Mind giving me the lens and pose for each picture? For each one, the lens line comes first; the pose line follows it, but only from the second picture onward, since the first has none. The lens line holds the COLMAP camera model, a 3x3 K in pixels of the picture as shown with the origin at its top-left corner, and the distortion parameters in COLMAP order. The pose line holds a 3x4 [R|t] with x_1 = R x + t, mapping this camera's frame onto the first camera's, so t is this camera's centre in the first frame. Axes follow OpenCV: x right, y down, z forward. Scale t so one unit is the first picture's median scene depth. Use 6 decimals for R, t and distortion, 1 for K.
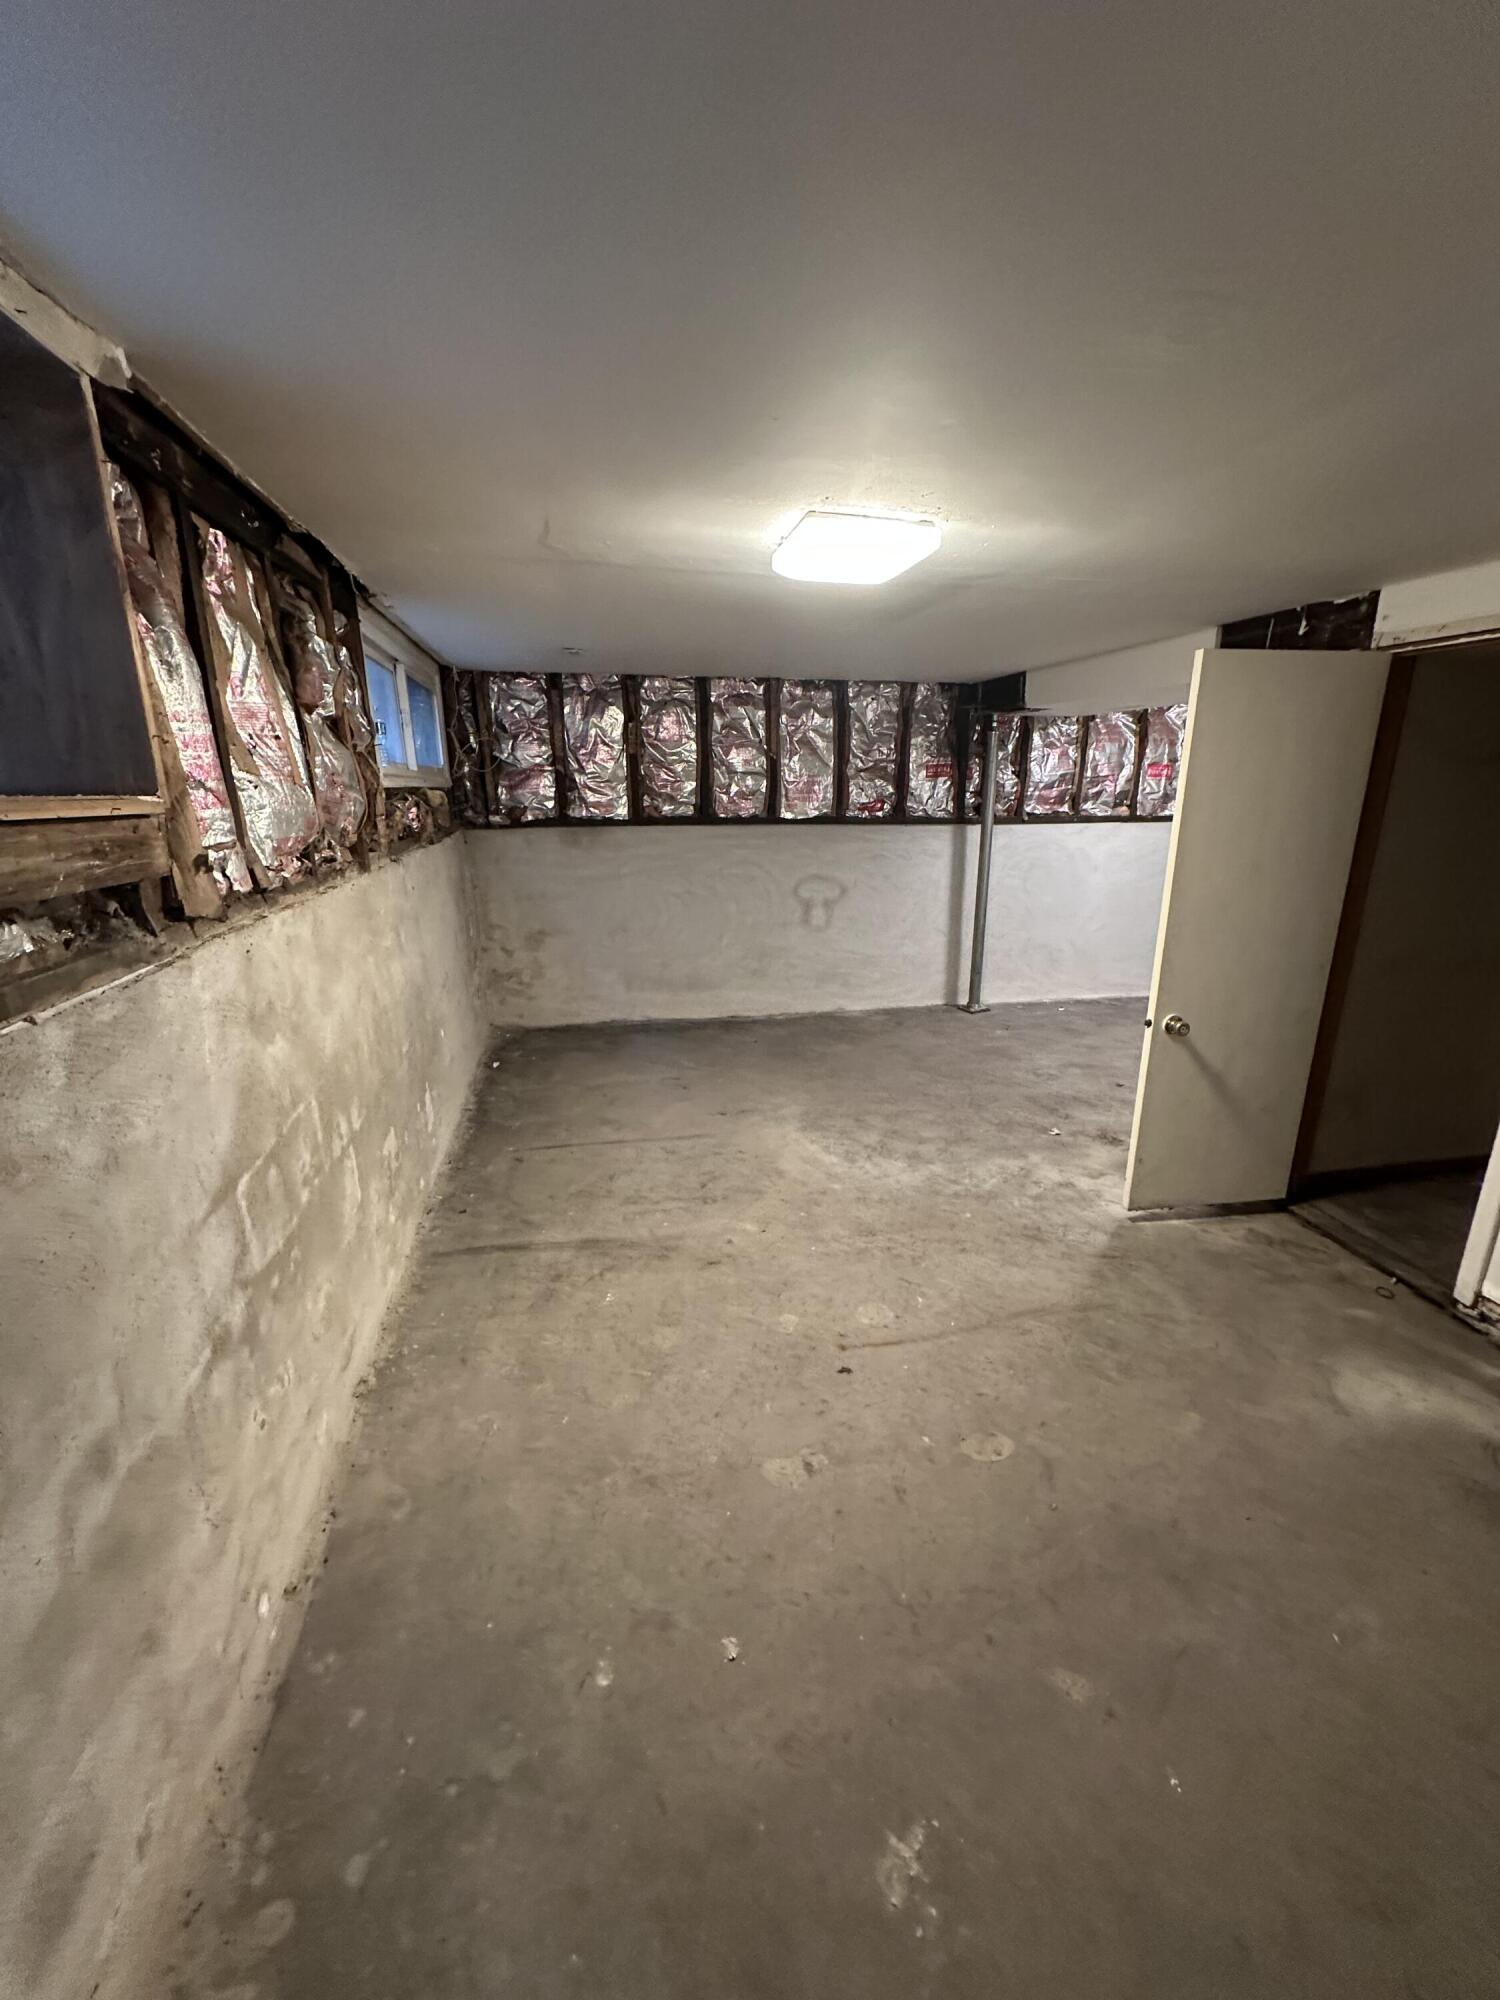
lens RADIAL K [[797.3, 0, 751.6], [0, 797.3, 1001.3], [0, 0, 1]] dist [0.003317, 0.000009]
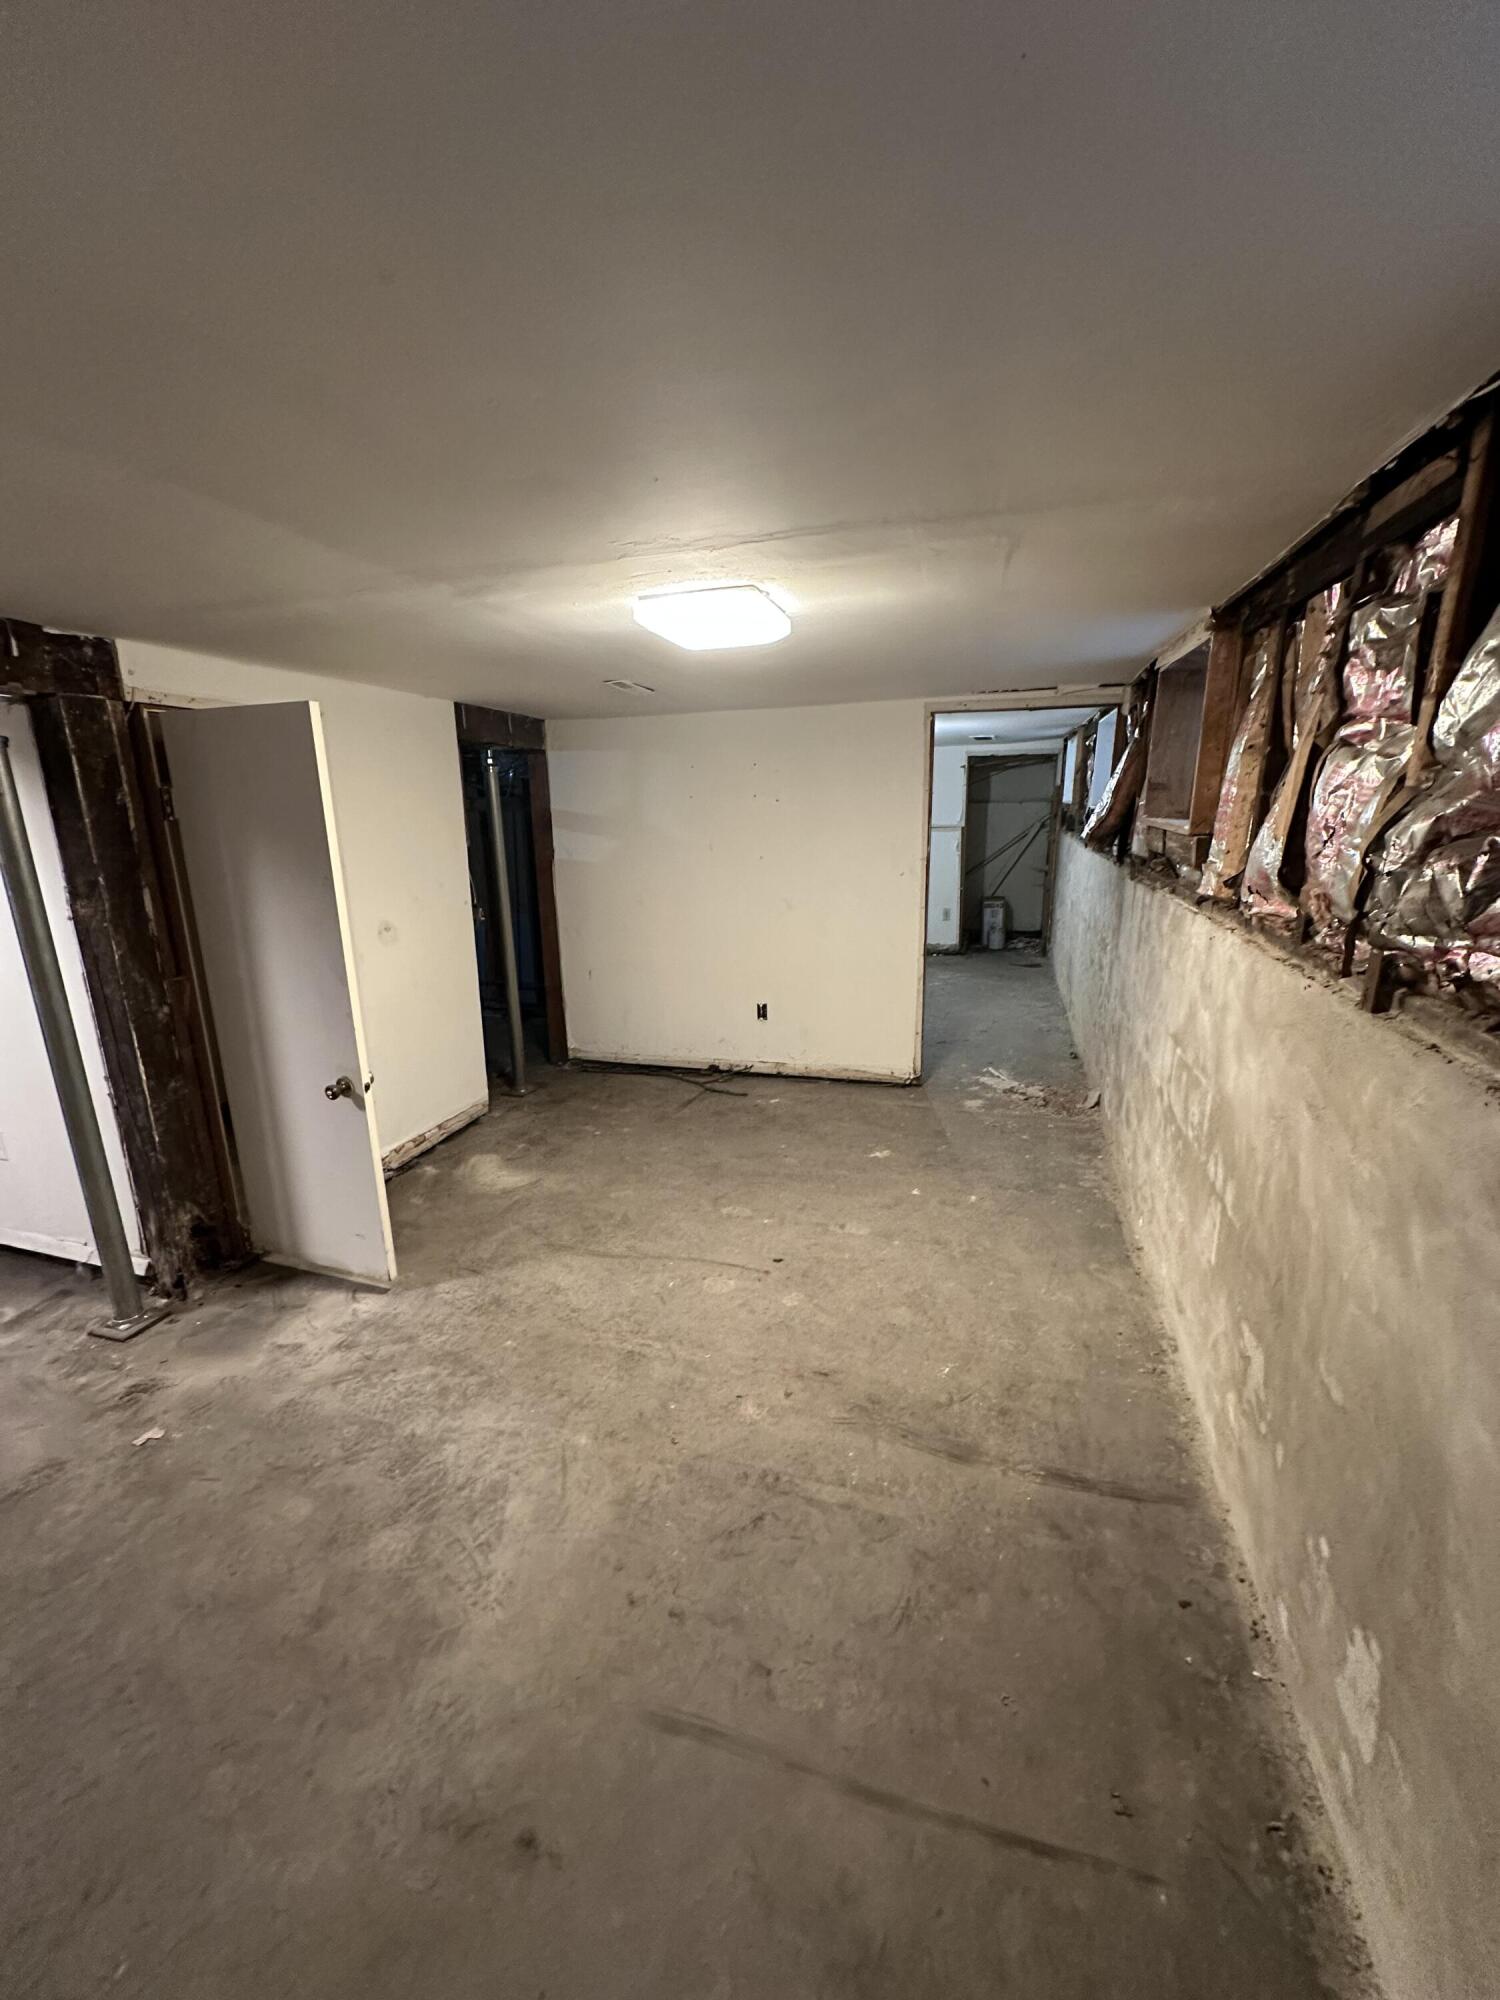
lens RADIAL K [[797.3, 0, 748.6], [0, 797.3, 1003.8], [0, 0, 1]] dist [0.003317, 0.000009]
pose [[-0.879588, -0.101469, 0.464789, -0.317511], [0.145348, 0.872957, 0.465639, -0.413550], [-0.452989, 0.477127, -0.753094, 1.388481]]
